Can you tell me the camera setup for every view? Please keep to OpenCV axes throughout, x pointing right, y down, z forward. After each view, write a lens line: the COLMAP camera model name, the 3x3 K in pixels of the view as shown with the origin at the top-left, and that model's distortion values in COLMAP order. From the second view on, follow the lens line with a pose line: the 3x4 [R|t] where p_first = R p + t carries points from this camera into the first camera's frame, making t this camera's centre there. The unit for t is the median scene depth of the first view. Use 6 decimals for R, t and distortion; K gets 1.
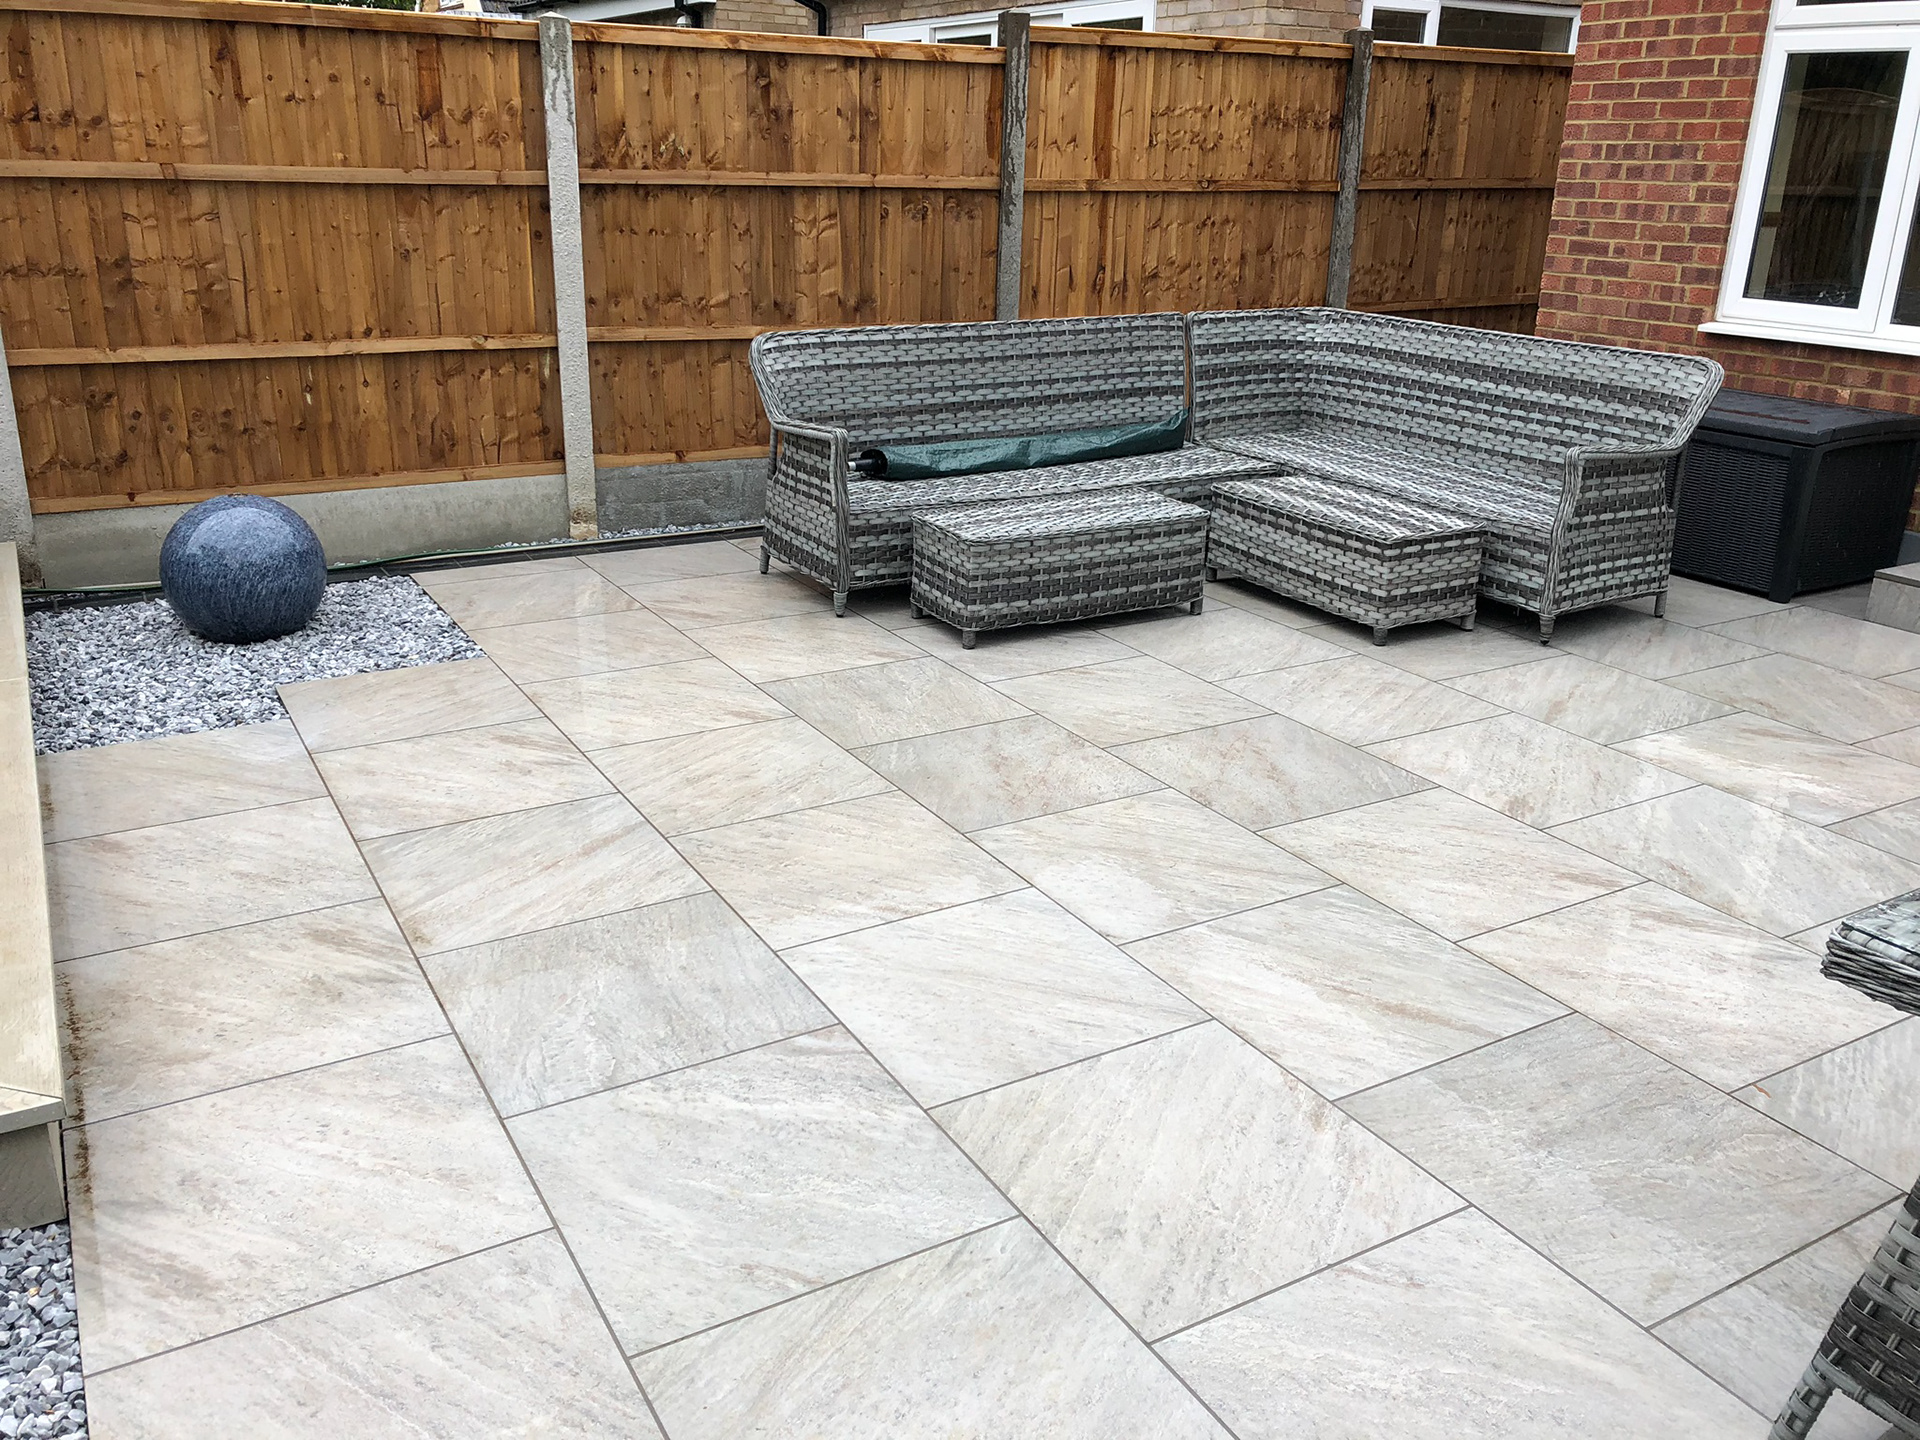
lens RADIAL K [[1567.0, 0, 957.4], [0, 1567.0, 704.0], [0, 0, 1]] dist [0.017023, -0.000185]
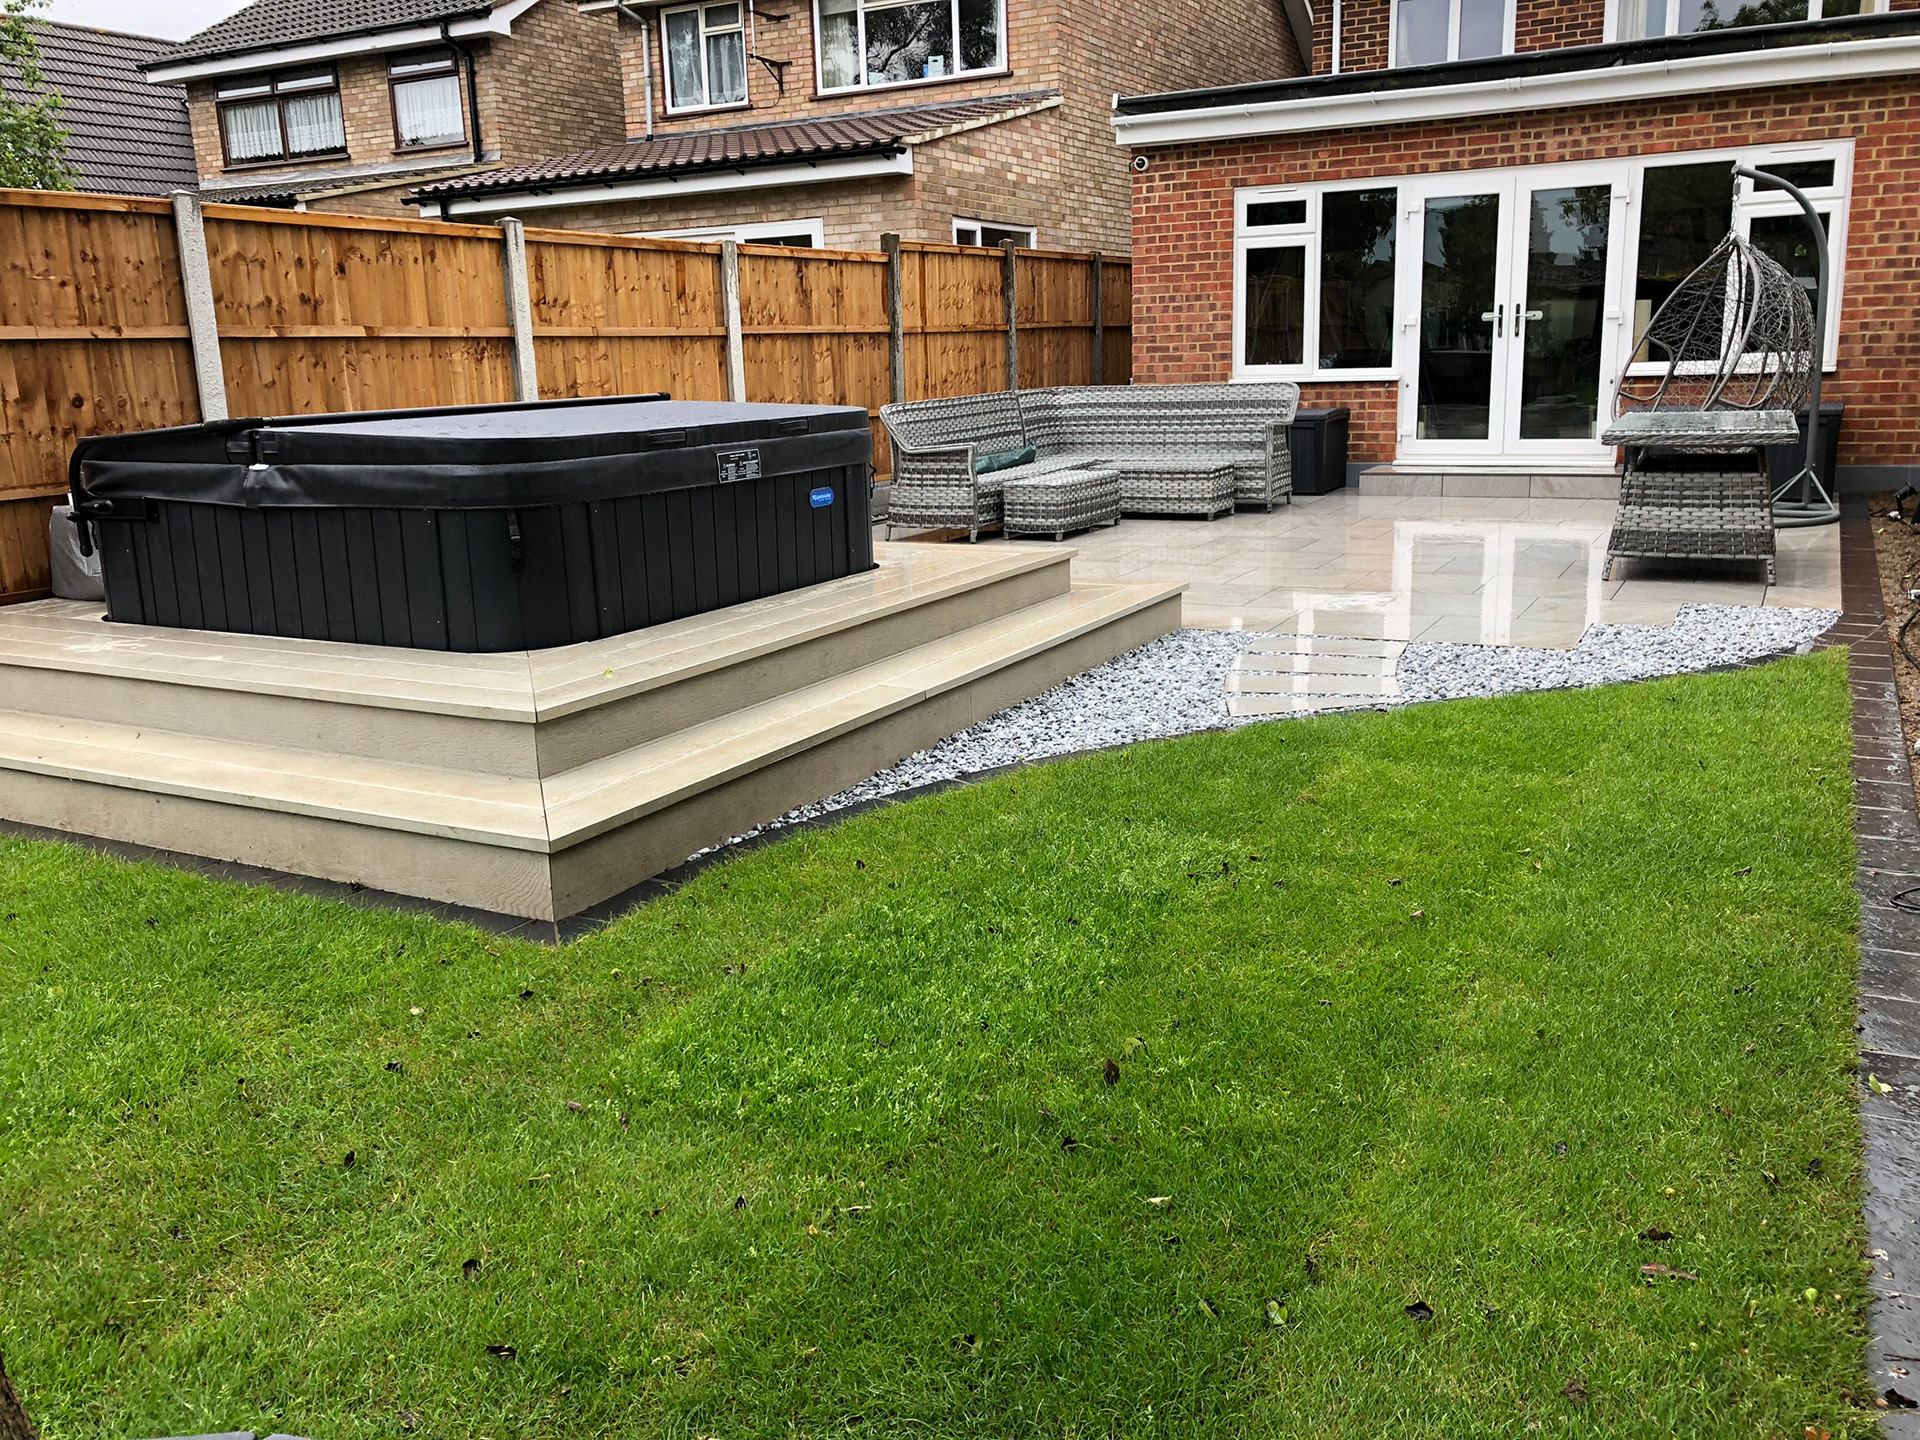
lens RADIAL K [[1558.3, 0, 956.9], [0, 1558.3, 713.1], [0, 0, 1]] dist [0.041267, -0.046419]
pose [[0.851509, -0.166277, 0.497278, -0.994840], [0.220004, 0.974166, -0.050985, 0.220426], [-0.475953, 0.152817, 0.866092, -0.549737]]
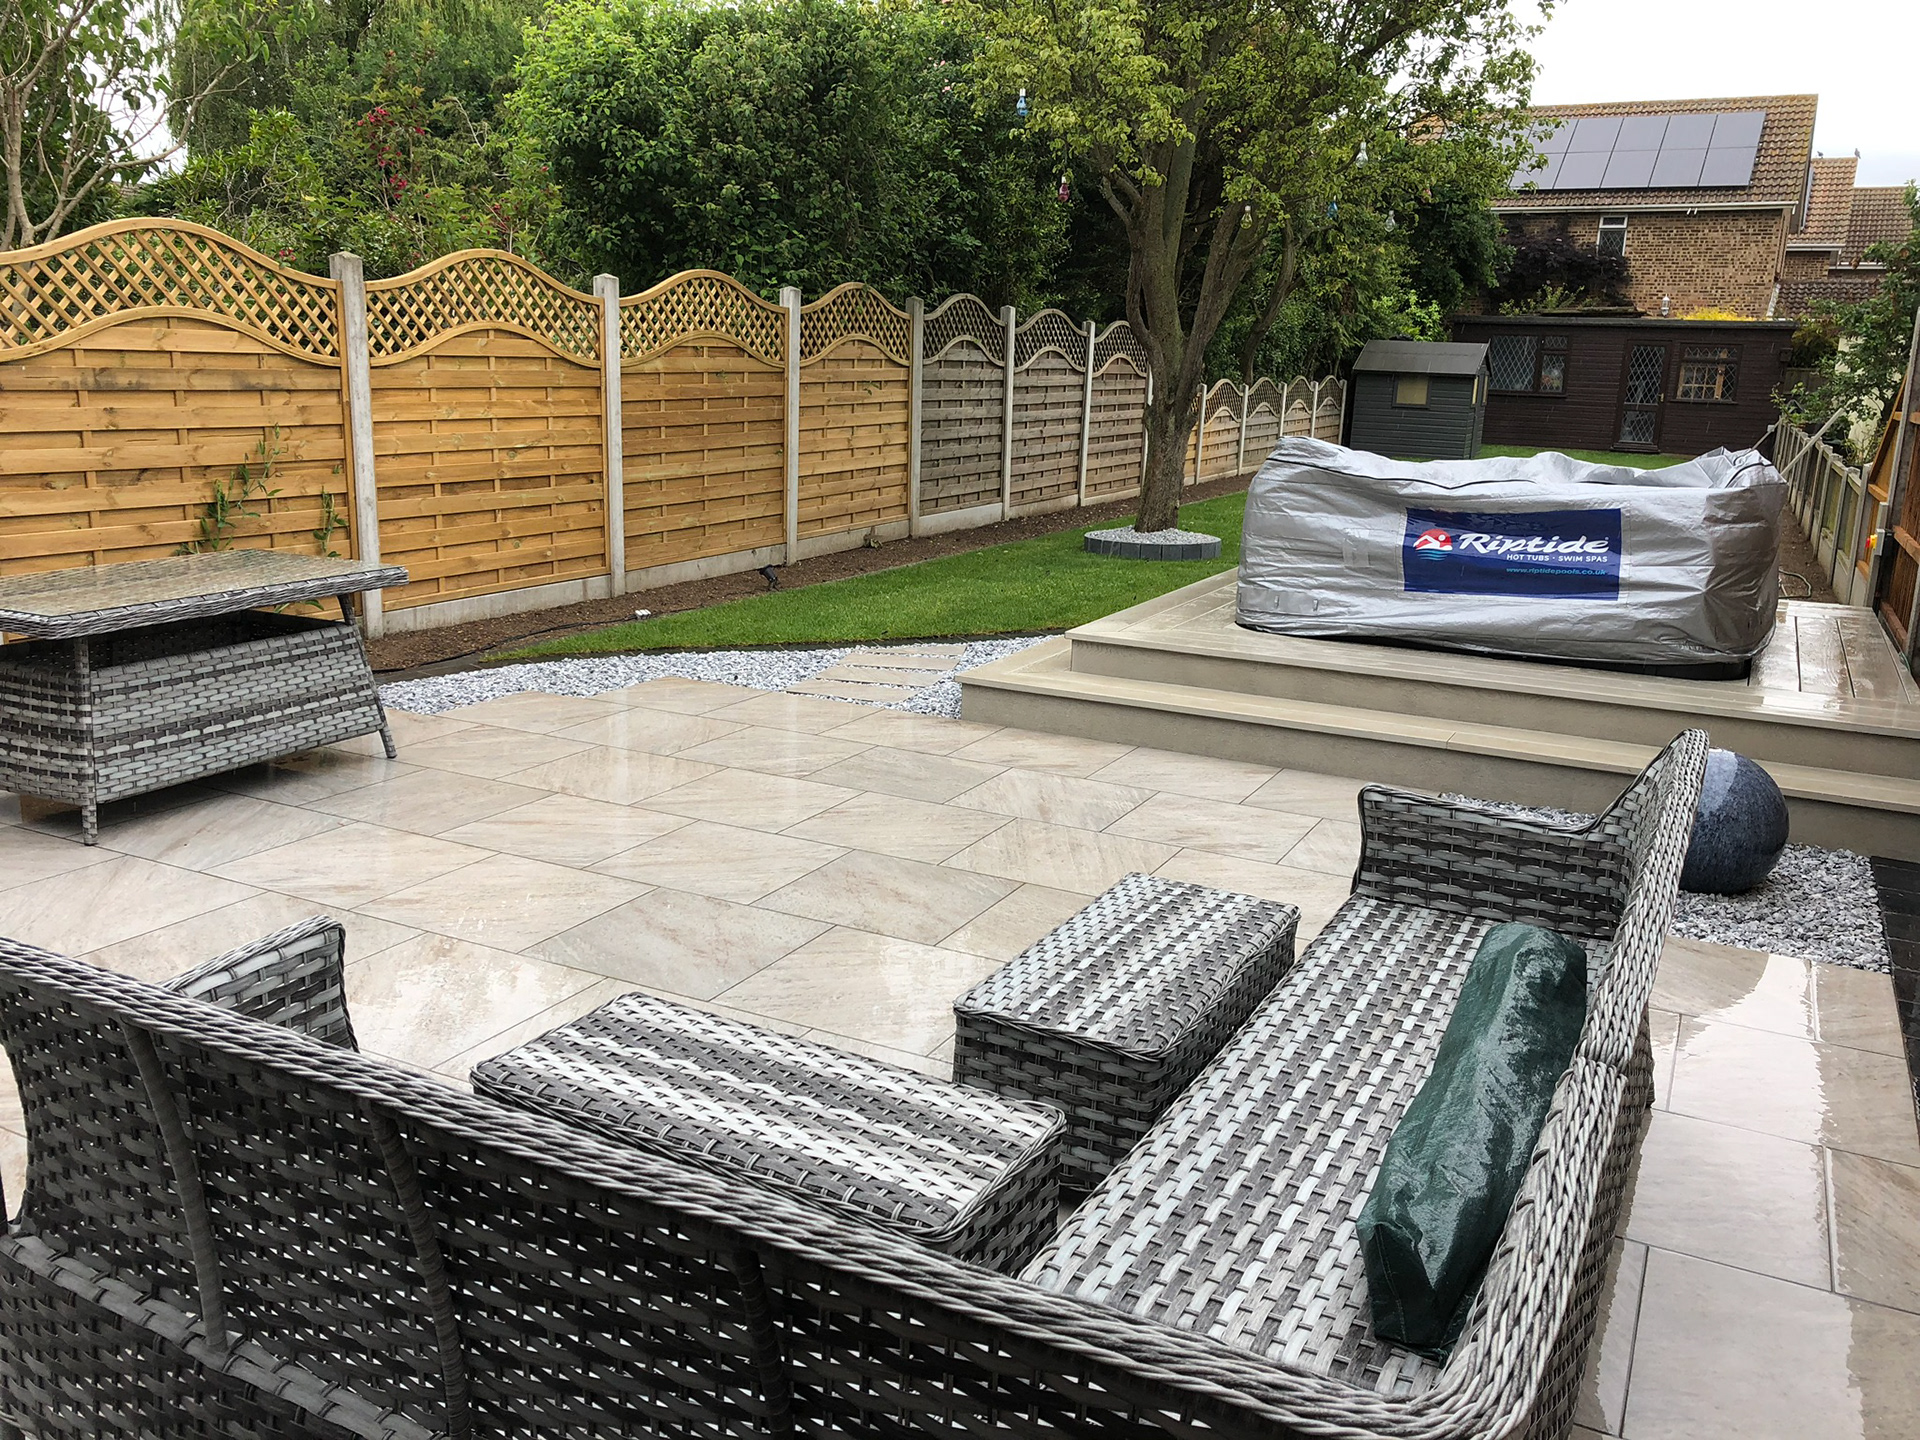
lens RADIAL K [[1547.9, 0, 962.6], [0, 1547.9, 719.0], [0, 0, 1]] dist [0.076830, -0.138816]
pose [[-0.837449, 0.082439, -0.540262, 0.425319], [-0.225677, 0.848173, 0.479242, -0.451323], [0.497744, 0.523265, -0.691697, 1.250001]]
